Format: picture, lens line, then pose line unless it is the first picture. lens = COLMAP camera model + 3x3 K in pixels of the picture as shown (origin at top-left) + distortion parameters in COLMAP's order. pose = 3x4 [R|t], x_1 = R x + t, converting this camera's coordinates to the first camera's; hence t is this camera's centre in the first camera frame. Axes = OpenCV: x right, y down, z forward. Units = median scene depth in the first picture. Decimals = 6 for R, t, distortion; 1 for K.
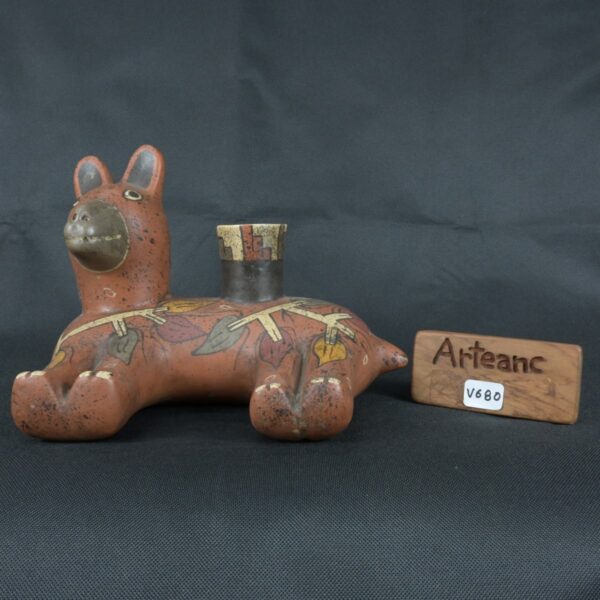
lens RADIAL K [[616.7, 0, 299.1], [0, 616.7, 300.5], [0, 0, 1]] dist [0.001943, 0.000000]
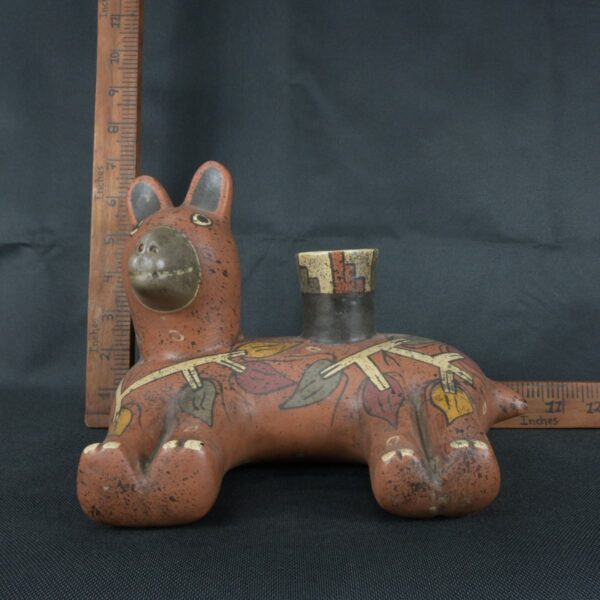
lens RADIAL K [[616.7, 0, 298.3], [0, 616.7, 300.9], [0, 0, 1]] dist [0.001943, 0.000000]
pose [[0.999638, -0.026176, 0.006162, -0.147747], [0.026340, 0.999256, -0.028175, -0.032743], [-0.005420, 0.028327, 0.999584, 0.159242]]
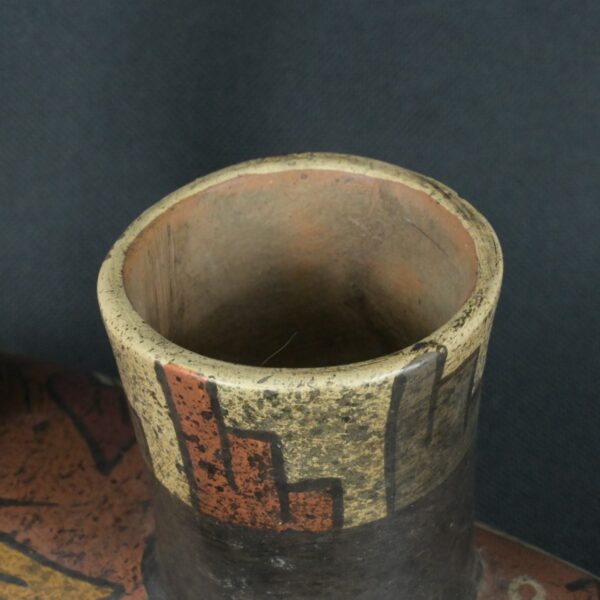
lens RADIAL K [[1949.1, 0, 299.9], [0, 1949.1, 299.7], [0, 0, 1]] dist [0.011925, 0.000000]
pose [[0.879244, 0.256659, -0.401317, 0.159258], [-0.018542, 0.860247, 0.509540, -0.425754], [0.476010, -0.440569, 0.761126, 0.618222]]
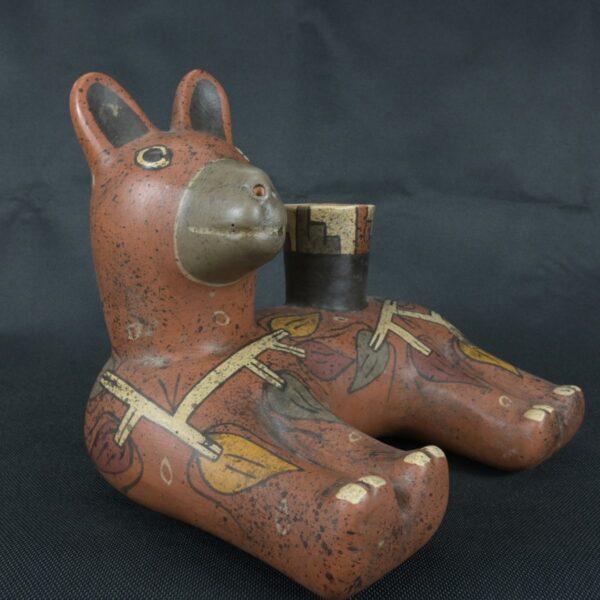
lens RADIAL K [[616.7, 0, 299.3], [0, 616.7, 300.3], [0, 0, 1]] dist [0.001943, 0.000000]
pose [[0.696519, -0.096575, 0.711009, -0.687254], [0.062588, 0.995301, 0.073878, -0.070277], [-0.714803, -0.006957, 0.699291, 0.544058]]
